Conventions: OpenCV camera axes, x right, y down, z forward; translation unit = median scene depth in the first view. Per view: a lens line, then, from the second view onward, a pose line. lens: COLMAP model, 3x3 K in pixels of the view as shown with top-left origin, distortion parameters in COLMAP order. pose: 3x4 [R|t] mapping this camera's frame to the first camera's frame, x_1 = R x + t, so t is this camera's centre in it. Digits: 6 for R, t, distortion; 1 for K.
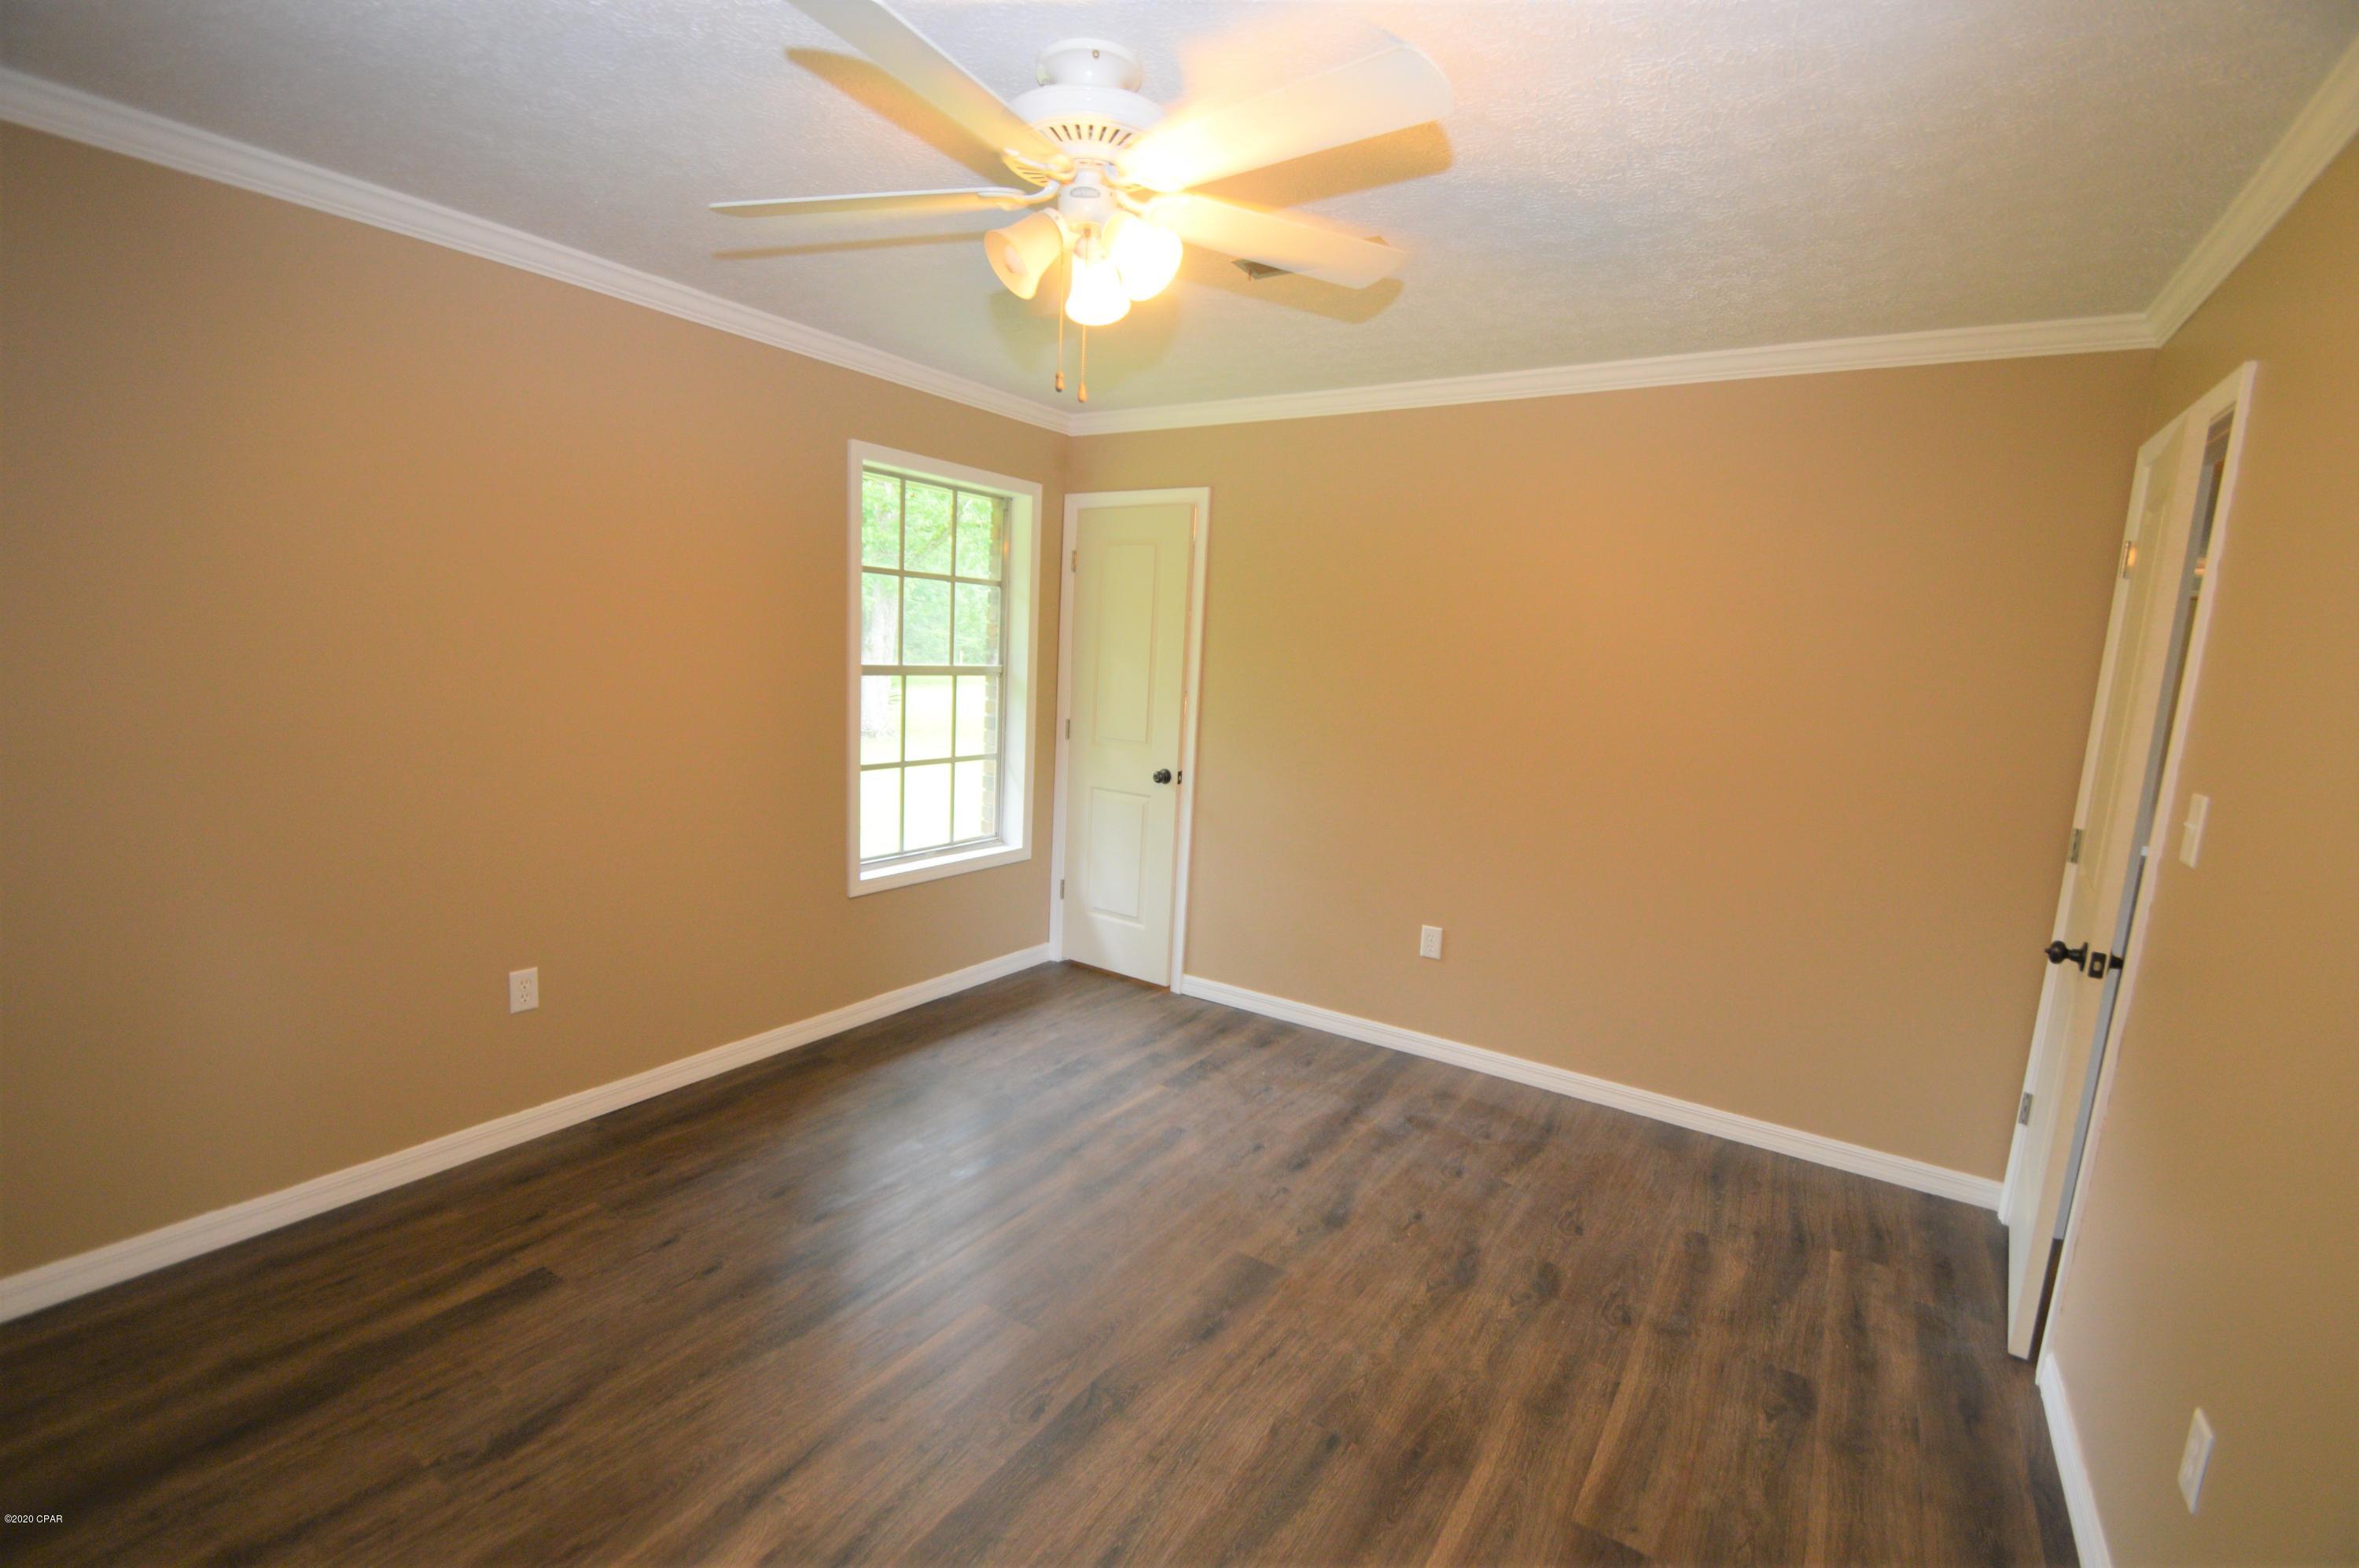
lens RADIAL K [[1051.6, 0, 1160.5], [0, 1051.6, 807.1], [0, 0, 1]] dist [0.015643, -0.016336]
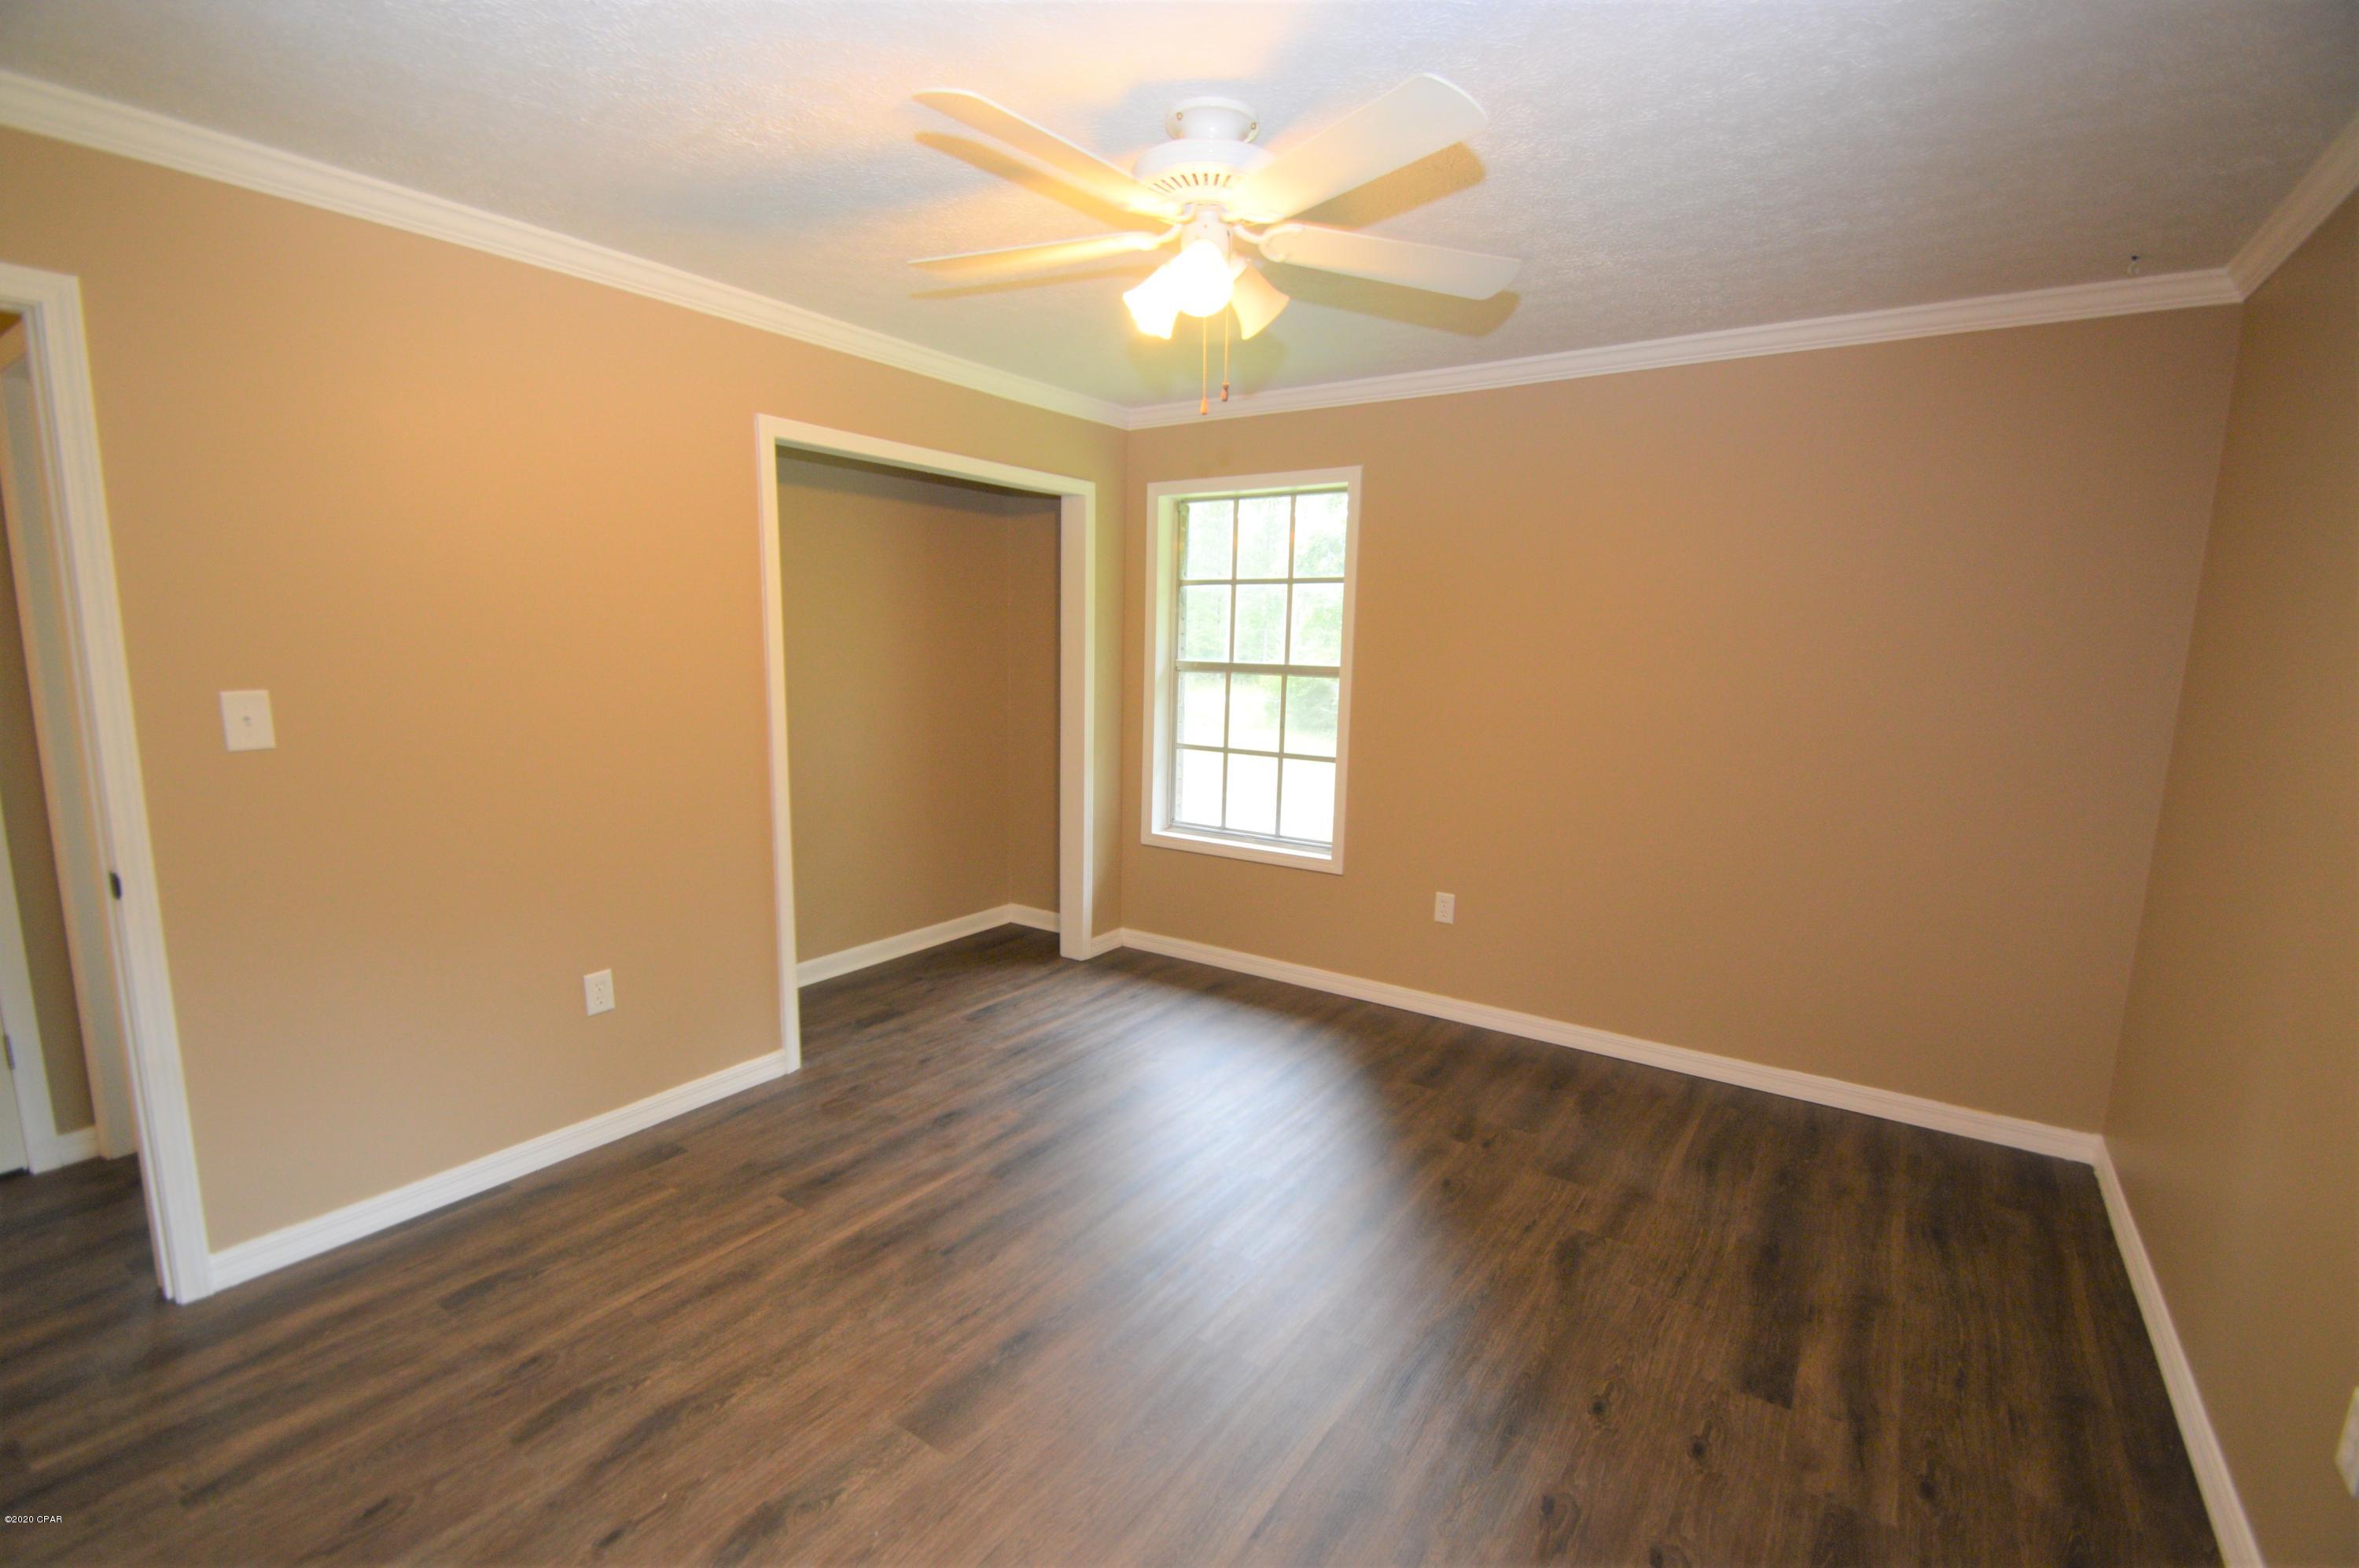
lens RADIAL K [[1051.6, 0, 1160.5], [0, 1051.6, 807.1], [0, 0, 1]] dist [0.015643, -0.016336]
pose [[-0.997370, -0.071152, 0.013800, -0.061969], [-0.062979, 0.945035, 0.320846, -0.281341], [-0.035870, 0.319133, -0.947031, 1.791281]]
